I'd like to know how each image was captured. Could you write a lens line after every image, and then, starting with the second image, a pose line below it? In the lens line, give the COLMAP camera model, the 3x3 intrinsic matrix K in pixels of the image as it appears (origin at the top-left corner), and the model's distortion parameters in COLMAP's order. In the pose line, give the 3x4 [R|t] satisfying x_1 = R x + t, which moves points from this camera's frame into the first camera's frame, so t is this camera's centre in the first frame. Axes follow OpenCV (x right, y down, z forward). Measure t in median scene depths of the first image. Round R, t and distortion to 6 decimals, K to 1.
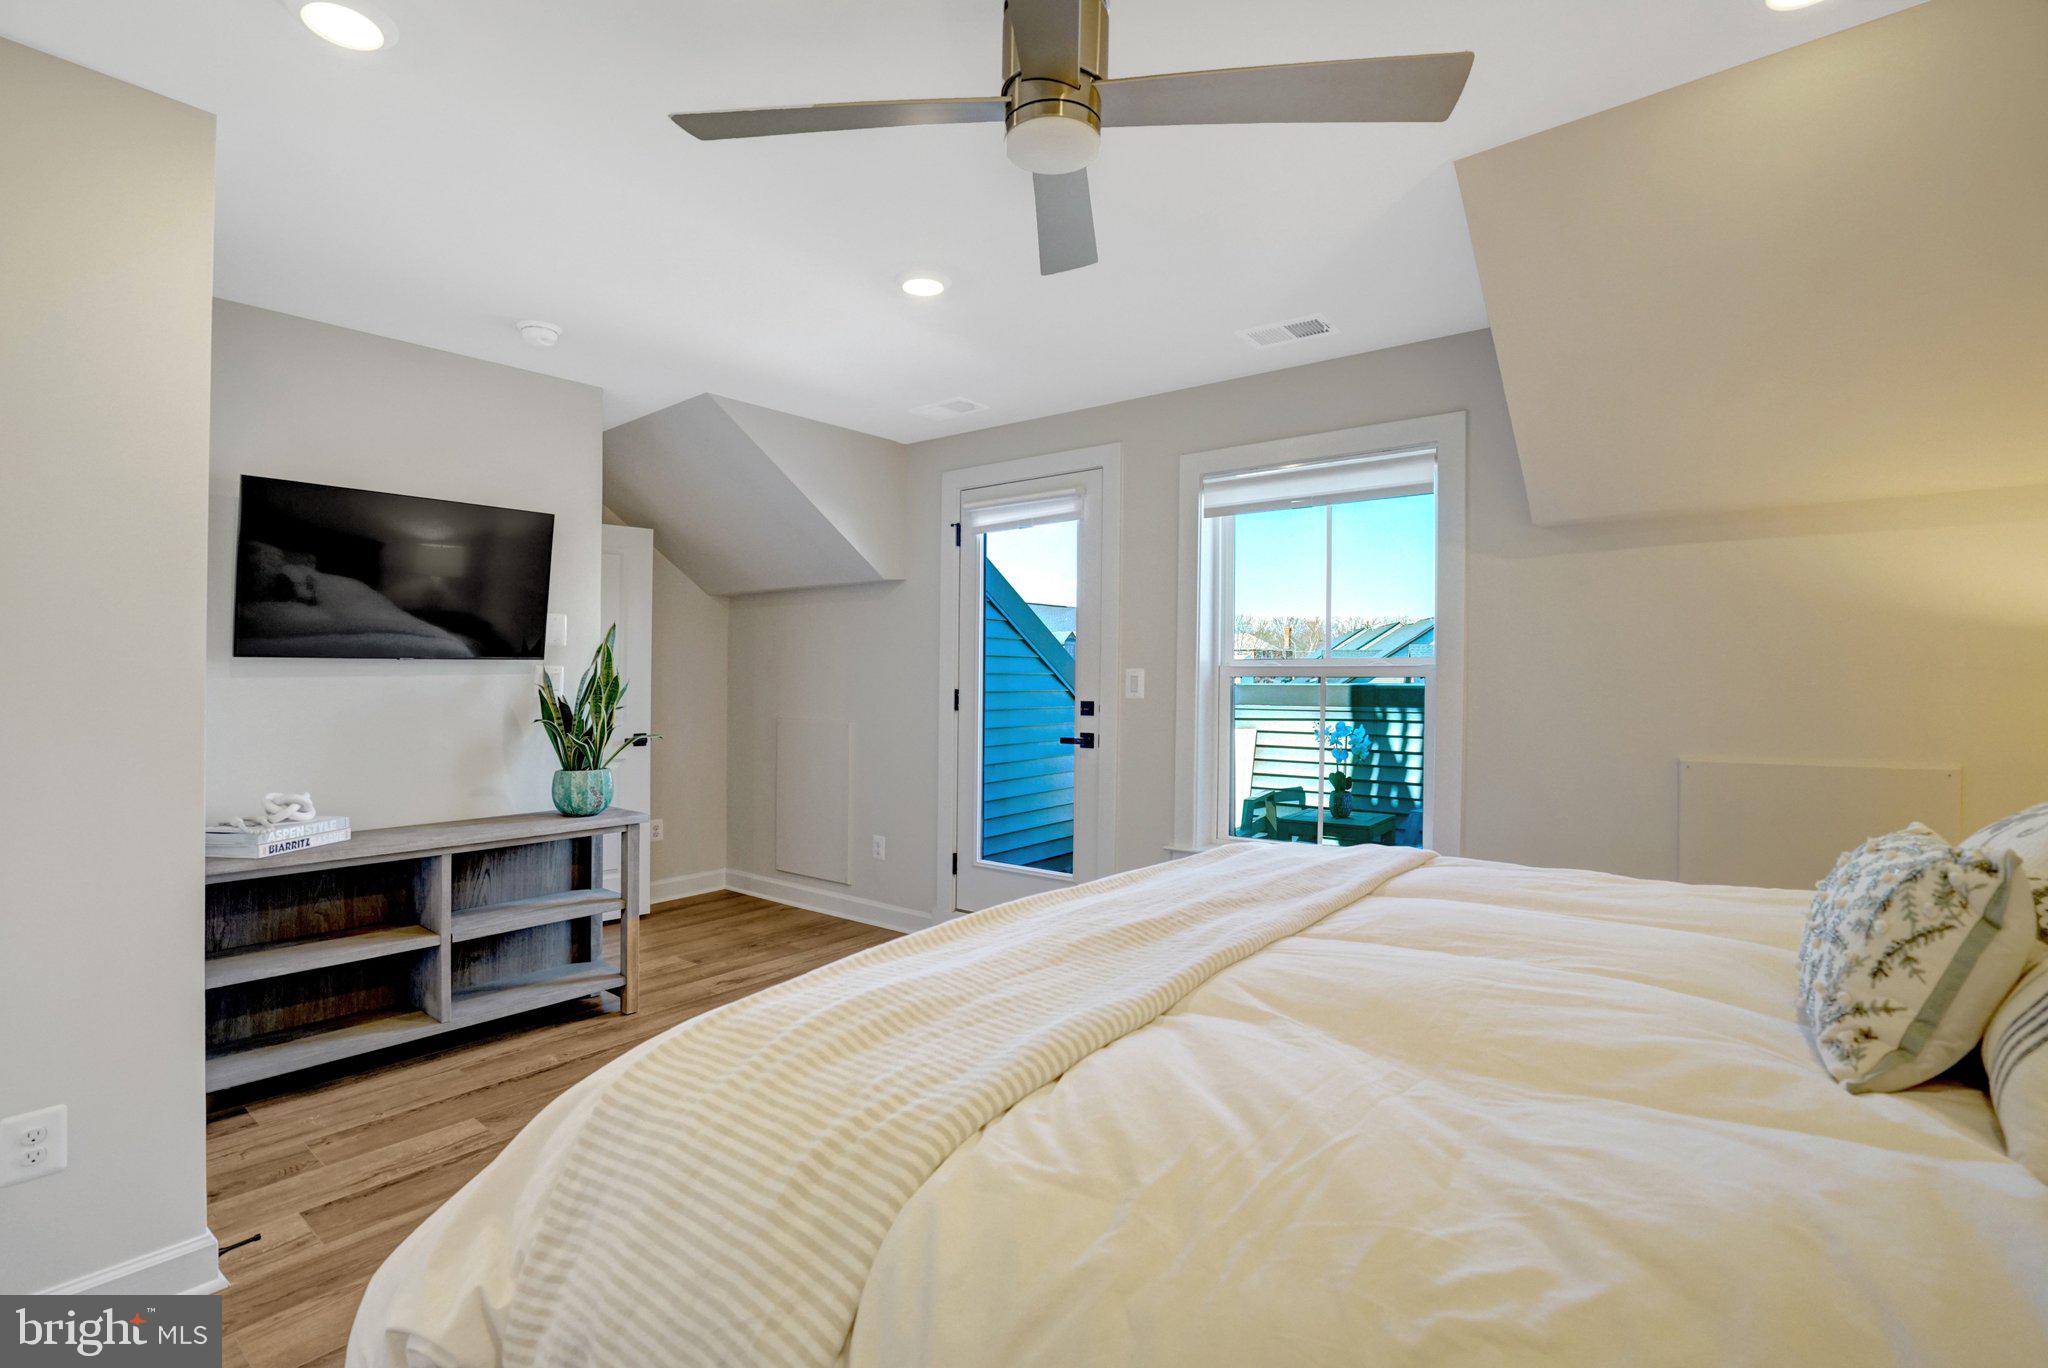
lens RADIAL K [[945.7, 0, 1012.2], [0, 945.7, 683.5], [0, 0, 1]] dist [-0.036459, 0.003985]
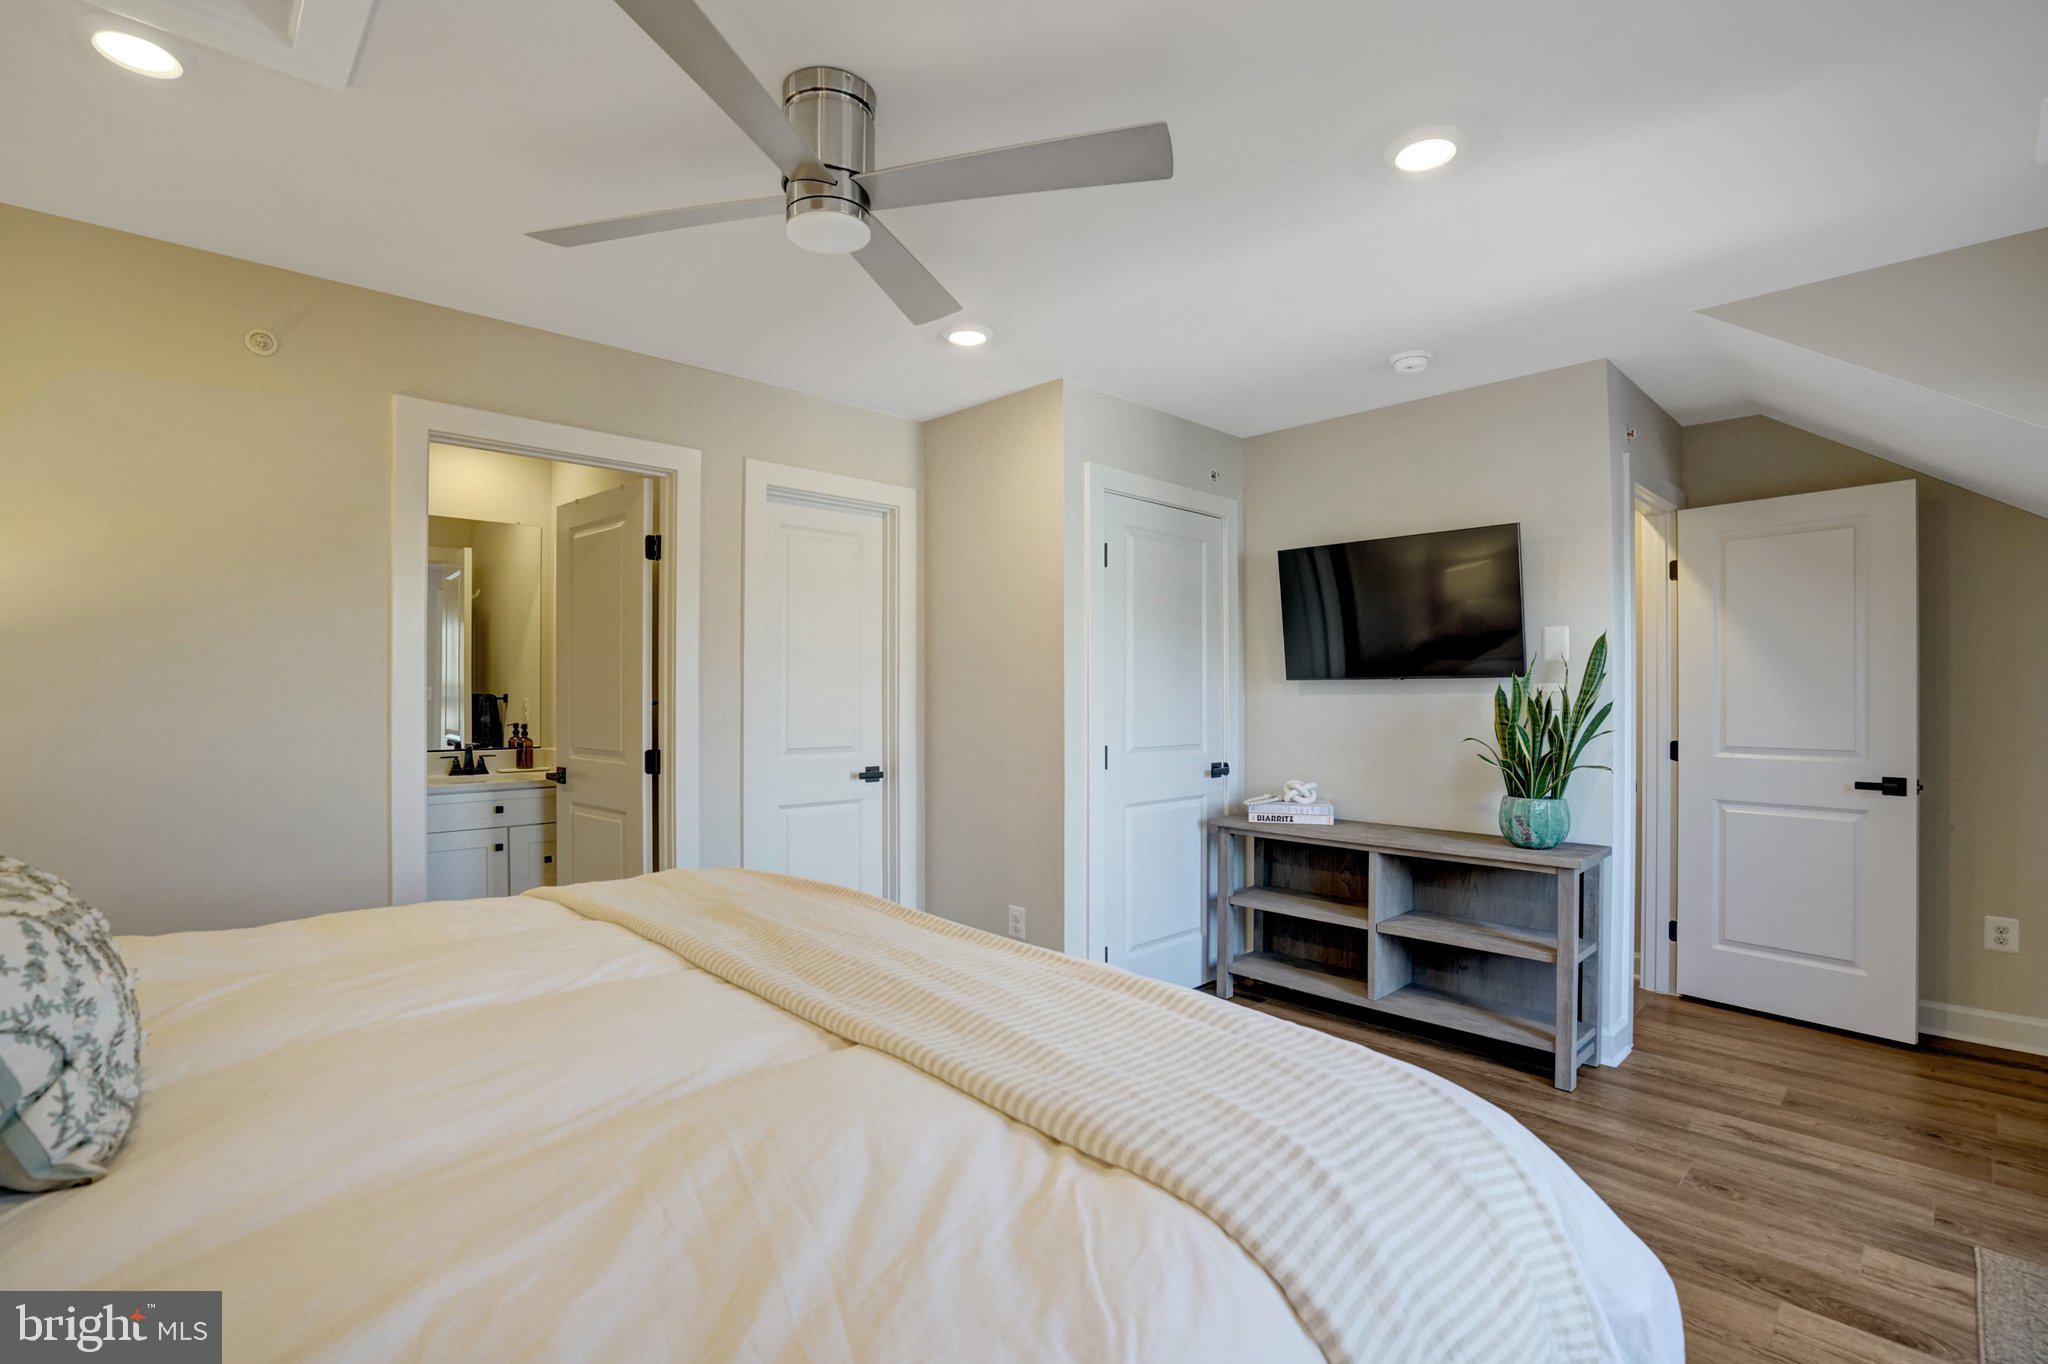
lens RADIAL K [[945.7, 0, 1009.2], [0, 945.7, 681.8], [0, 0, 1]] dist [-0.036459, 0.003985]
pose [[-0.131860, -0.011725, -0.991199, 0.521195], [-0.009515, 0.999899, -0.010562, -0.005902], [0.991223, 0.008039, -0.131958, 0.634184]]
